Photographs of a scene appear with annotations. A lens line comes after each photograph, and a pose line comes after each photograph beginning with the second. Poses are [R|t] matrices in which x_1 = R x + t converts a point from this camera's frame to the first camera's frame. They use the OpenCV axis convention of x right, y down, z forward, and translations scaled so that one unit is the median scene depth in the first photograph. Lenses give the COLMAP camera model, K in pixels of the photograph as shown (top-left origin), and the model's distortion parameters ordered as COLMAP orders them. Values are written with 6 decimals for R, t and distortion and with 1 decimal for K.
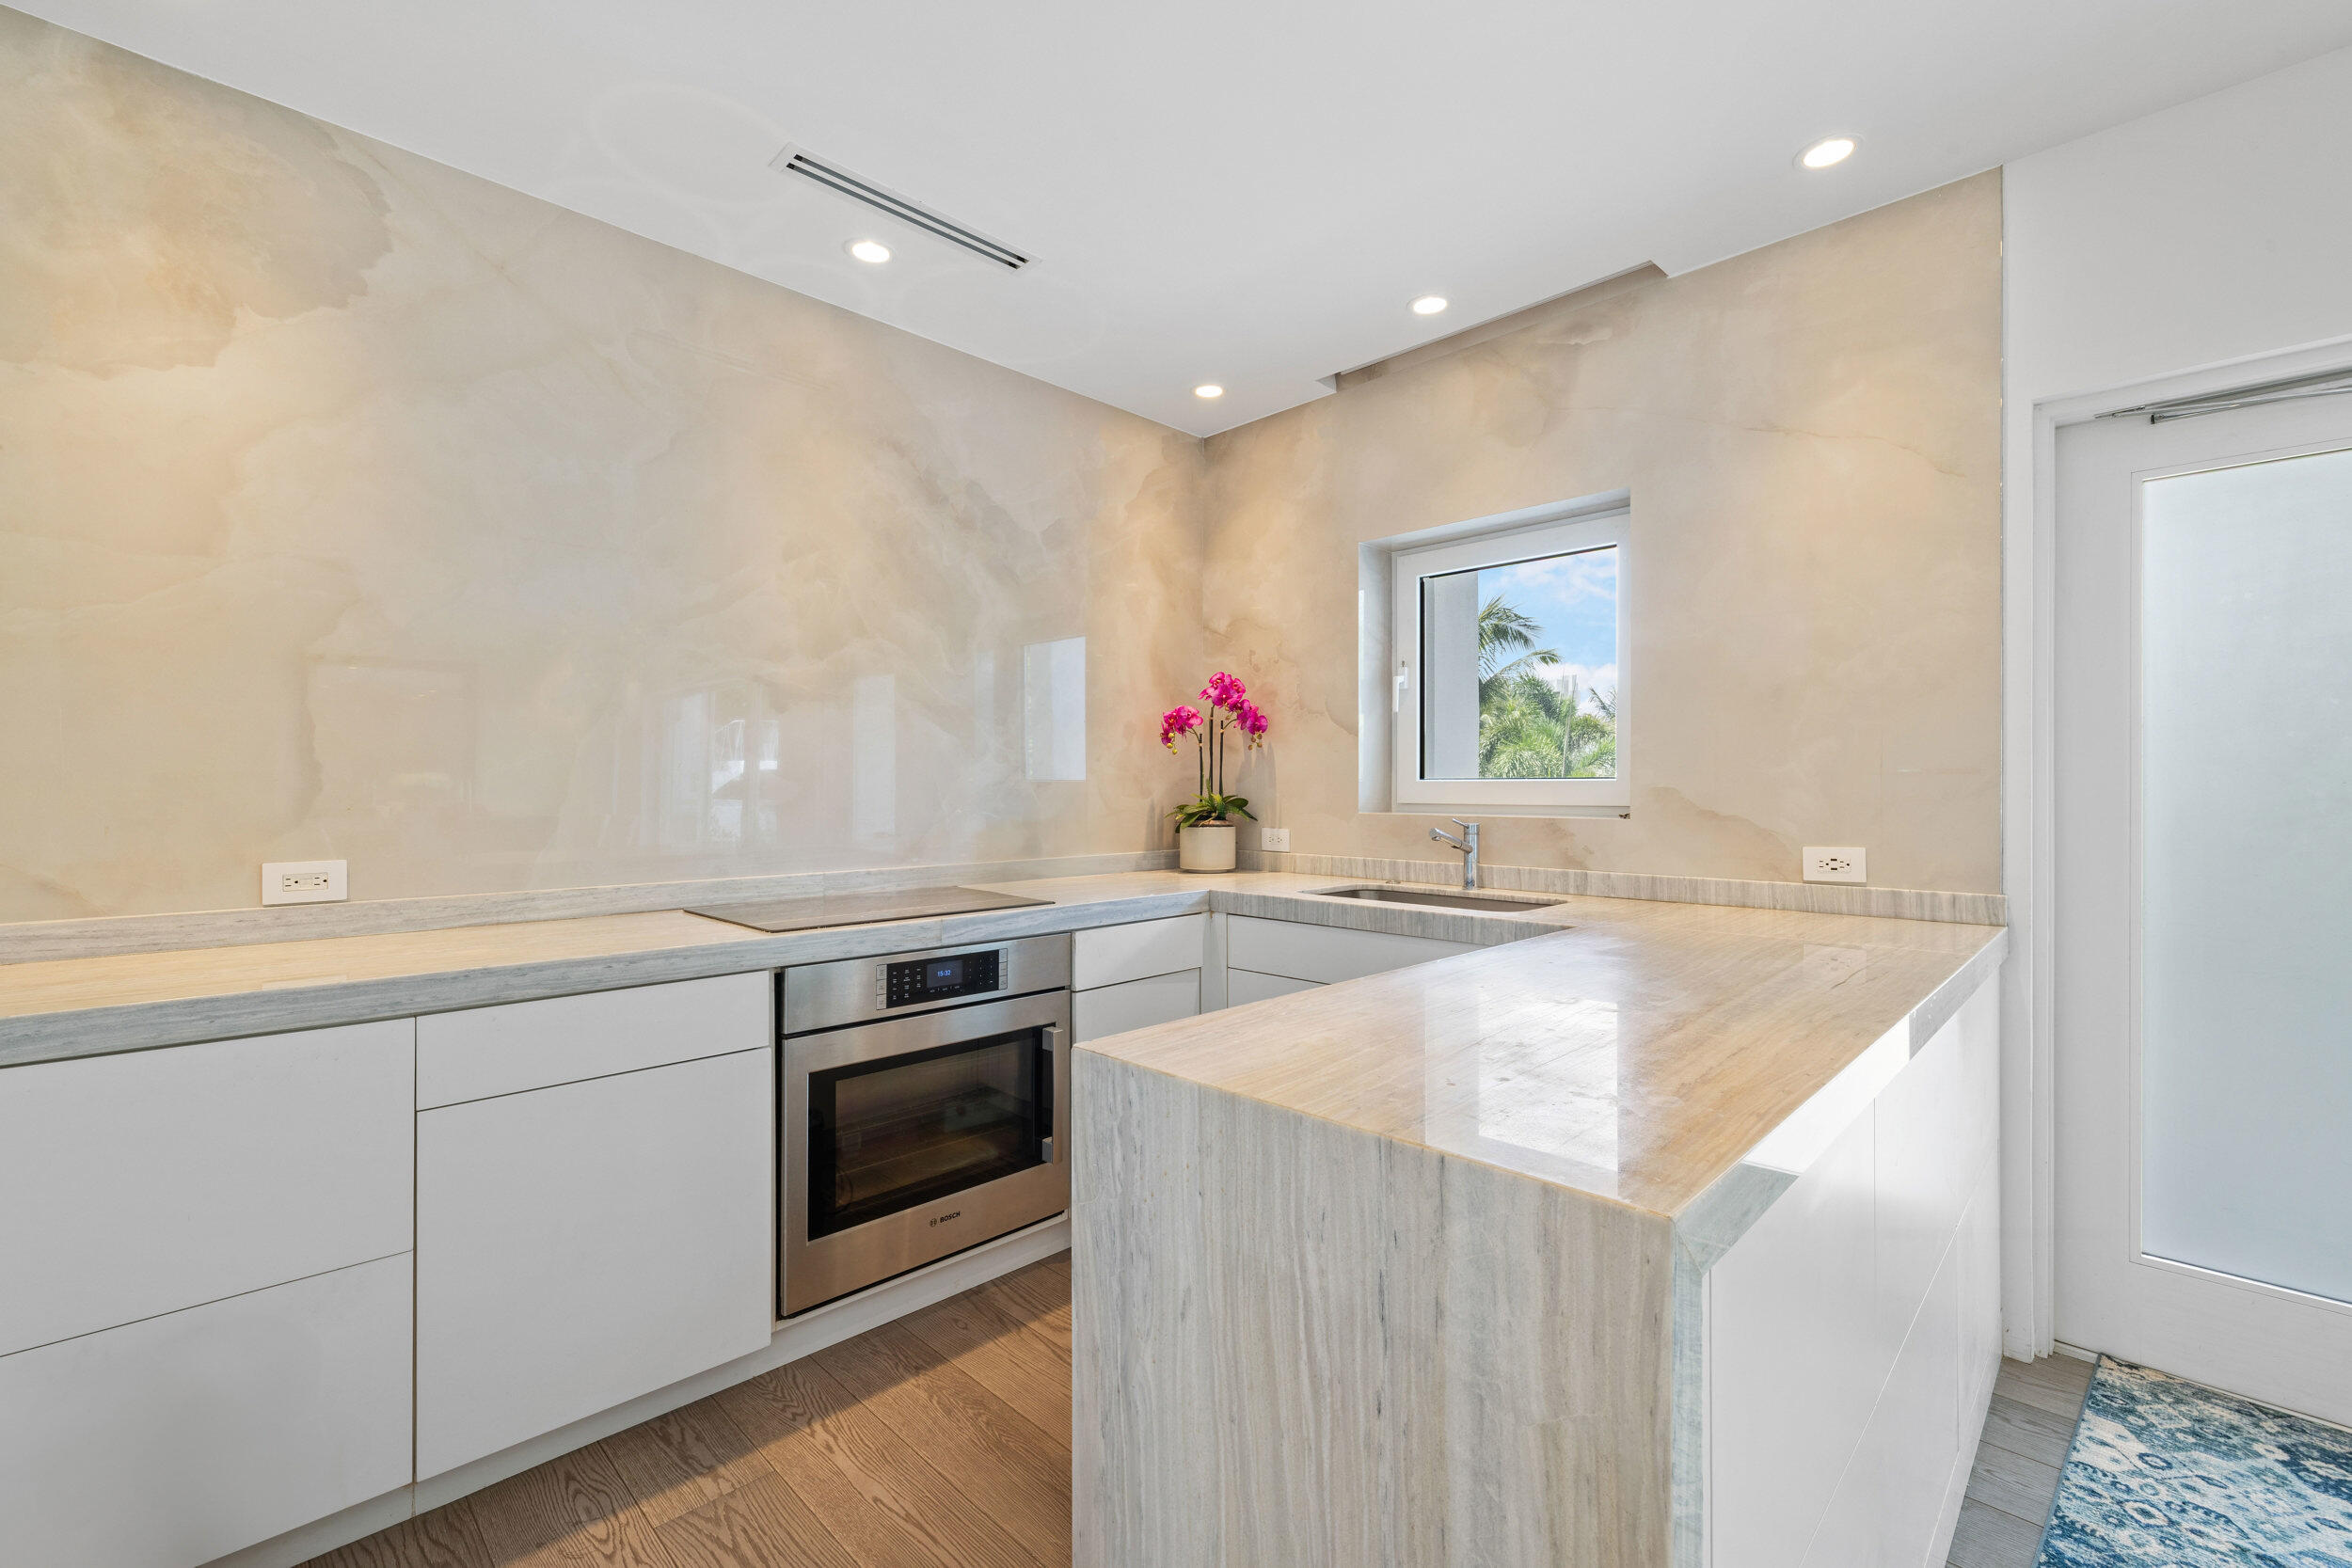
lens RADIAL K [[994.0, 0, 1176.6], [0, 994.0, 790.5], [0, 0, 1]] dist [-0.000261, -0.000147]
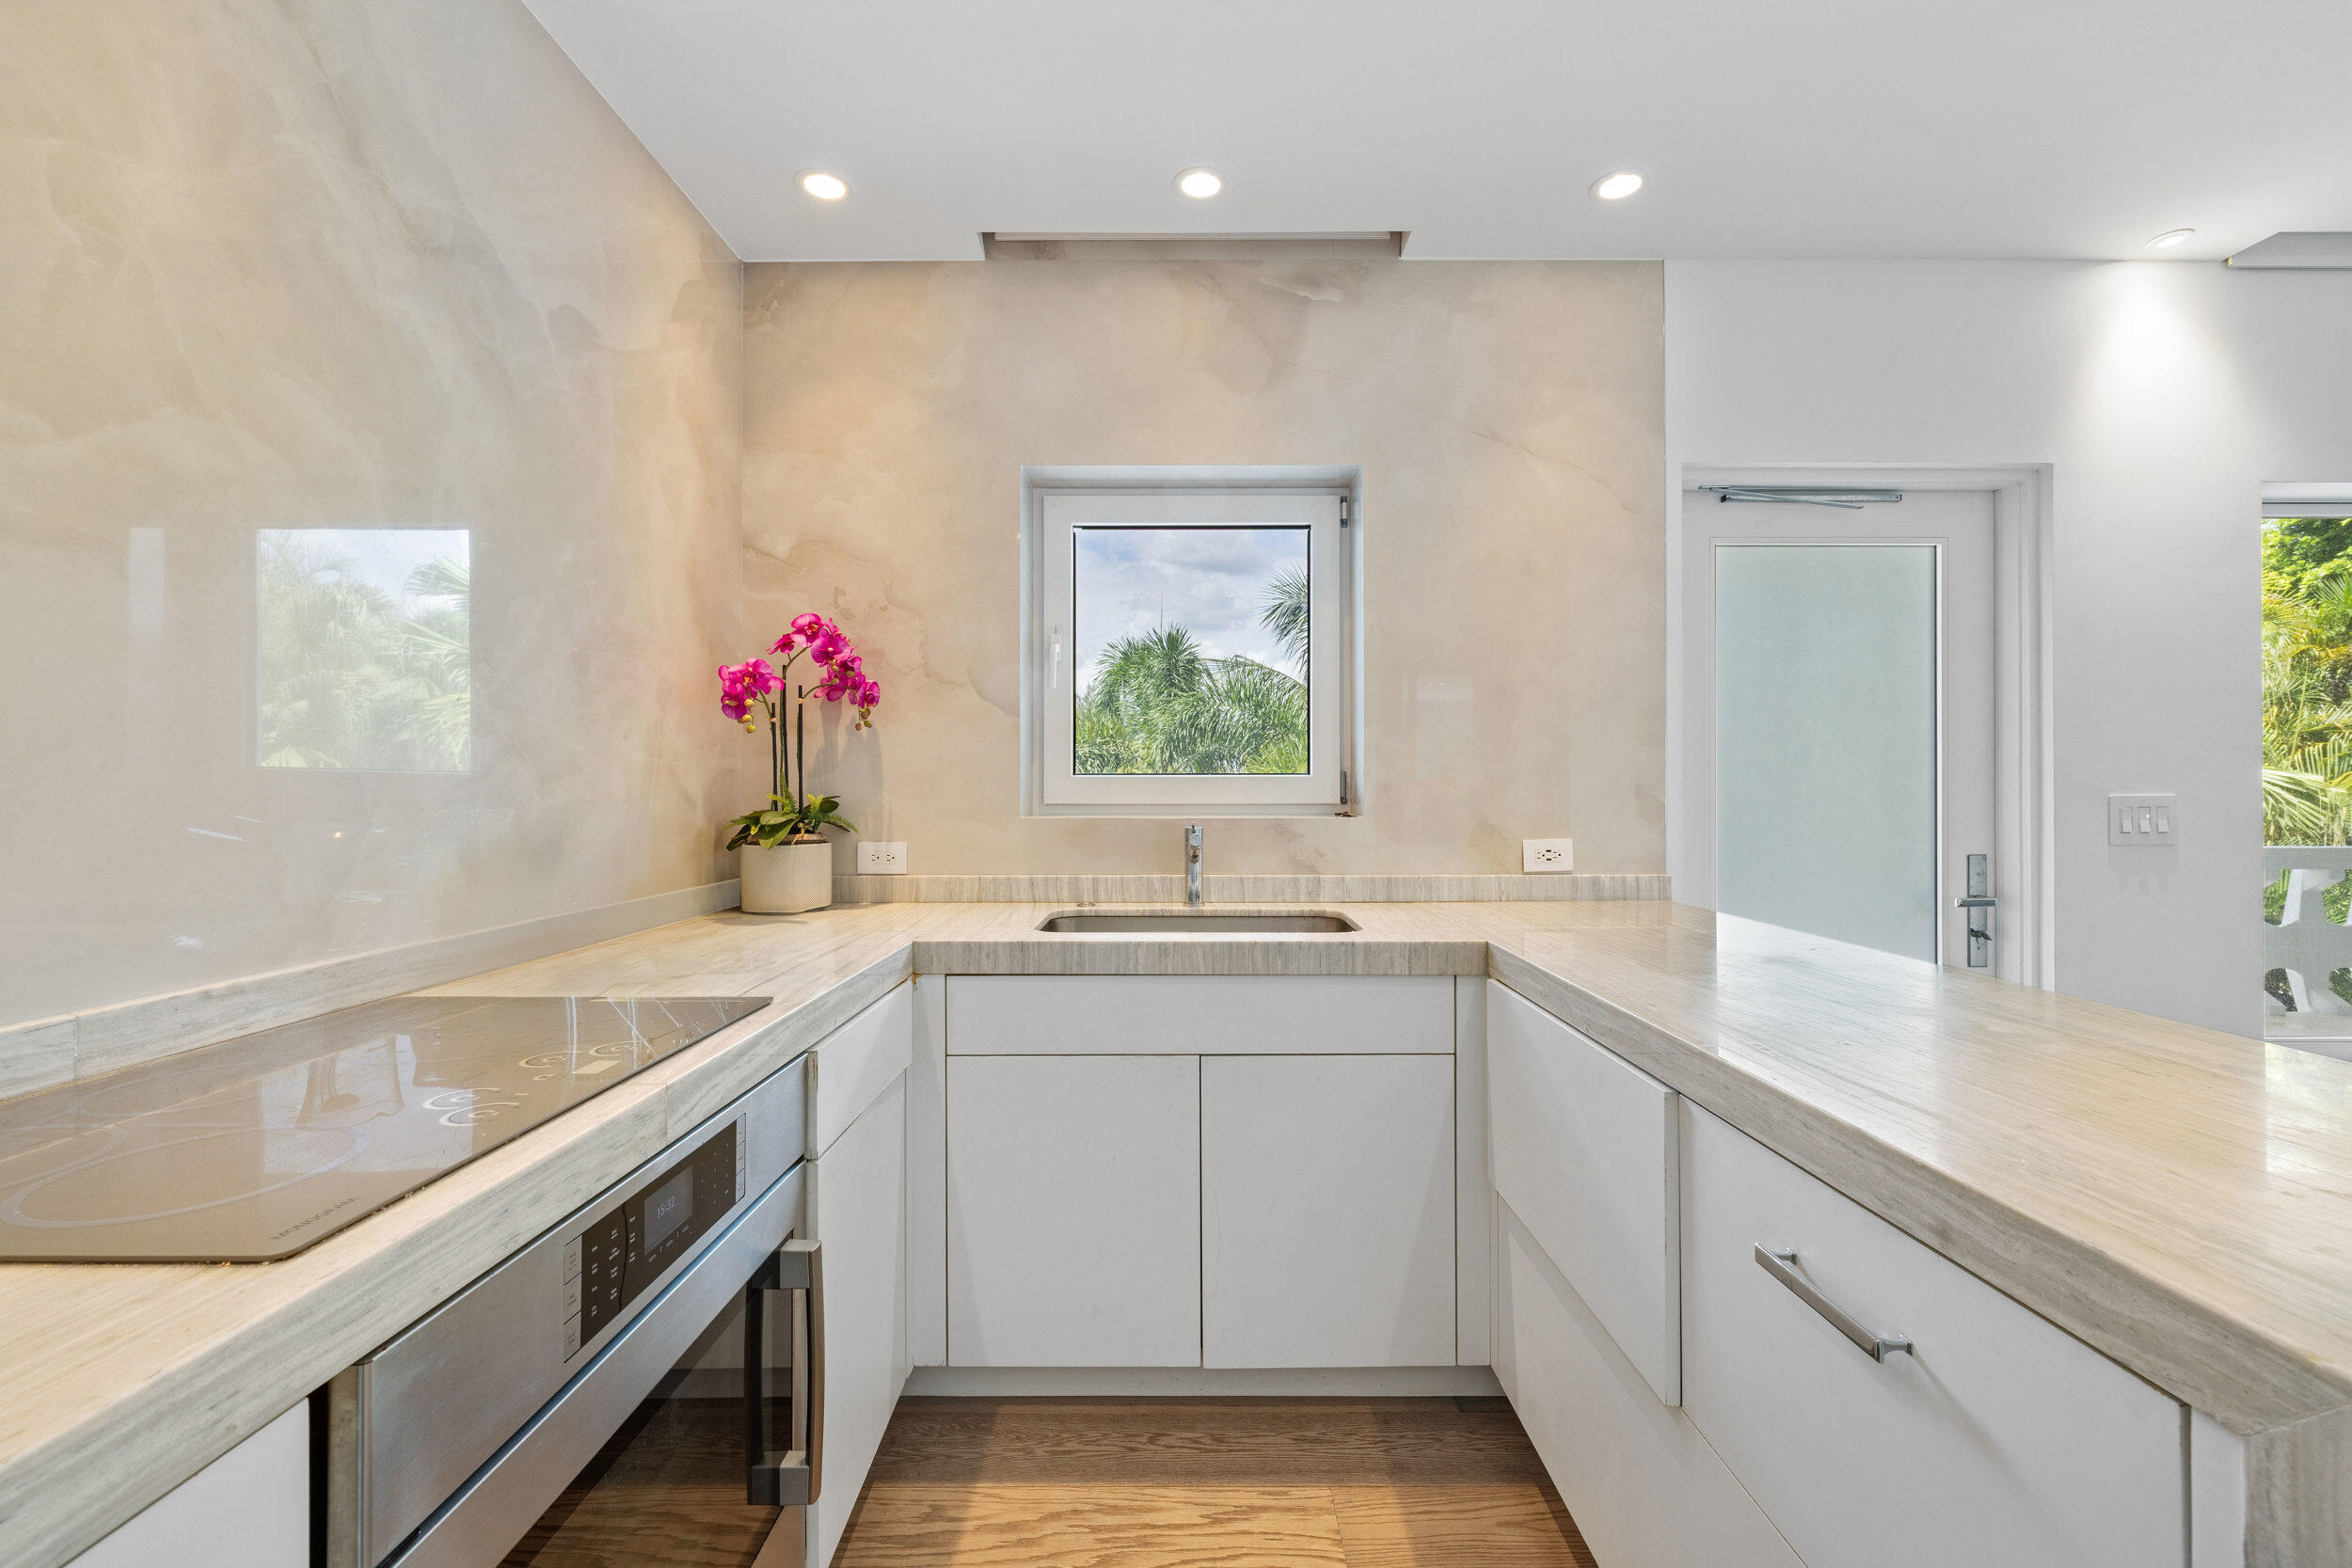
lens RADIAL K [[987.7, 0, 1176.0], [0, 987.7, 784.0], [0, 0, 1]] dist [0.000467, 0.000439]
pose [[0.708466, -0.000348, 0.705744, -0.296740], [0.003291, 0.999991, -0.002810, -0.000927], [-0.705737, 0.004314, 0.708461, 0.412178]]
